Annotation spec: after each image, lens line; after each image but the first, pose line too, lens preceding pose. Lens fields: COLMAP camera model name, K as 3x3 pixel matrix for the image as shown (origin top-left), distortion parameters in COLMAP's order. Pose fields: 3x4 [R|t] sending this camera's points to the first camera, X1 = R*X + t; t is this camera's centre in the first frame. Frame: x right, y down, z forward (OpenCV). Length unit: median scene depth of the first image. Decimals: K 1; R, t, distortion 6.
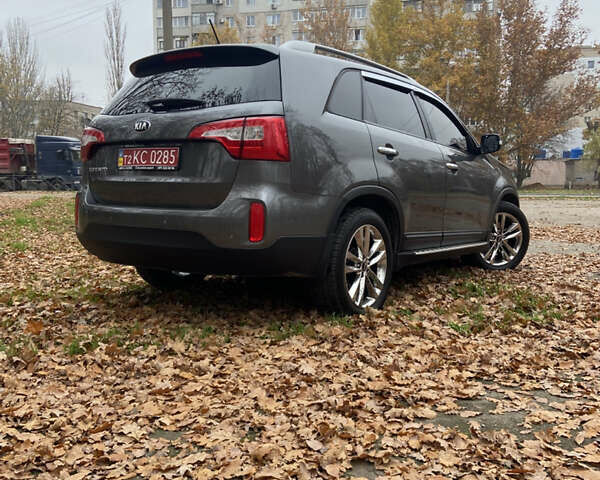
lens RADIAL K [[595.9, 0, 307.9], [0, 595.9, 240.1], [0, 0, 1]] dist [0.072350, -0.018014]
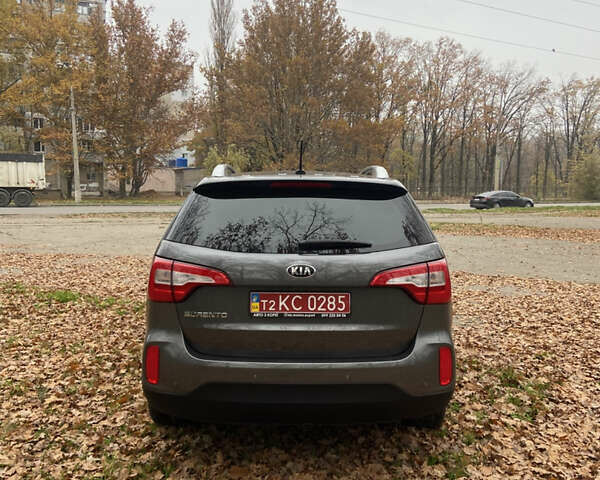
lens RADIAL K [[595.9, 0, 307.9], [0, 595.9, 240.1], [0, 0, 1]] dist [0.072350, -0.018014]
pose [[0.804476, -0.050101, 0.591868, -0.783282], [0.053619, 0.998494, 0.011642, -0.242013], [-0.591560, 0.022370, 0.805951, 0.275319]]
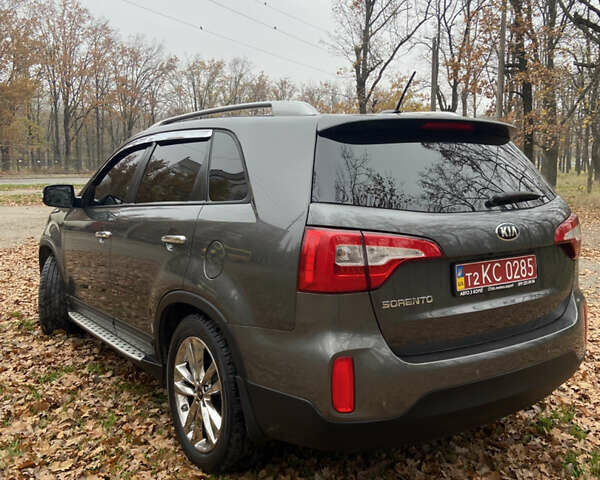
lens RADIAL K [[595.9, 0, 307.9], [0, 595.9, 240.1], [0, 0, 1]] dist [0.072350, -0.018014]
pose [[0.338035, -0.122861, 0.933080, -1.012983], [0.091661, 0.991027, 0.097284, -0.267091], [-0.936659, 0.052642, 0.346263, 0.965772]]
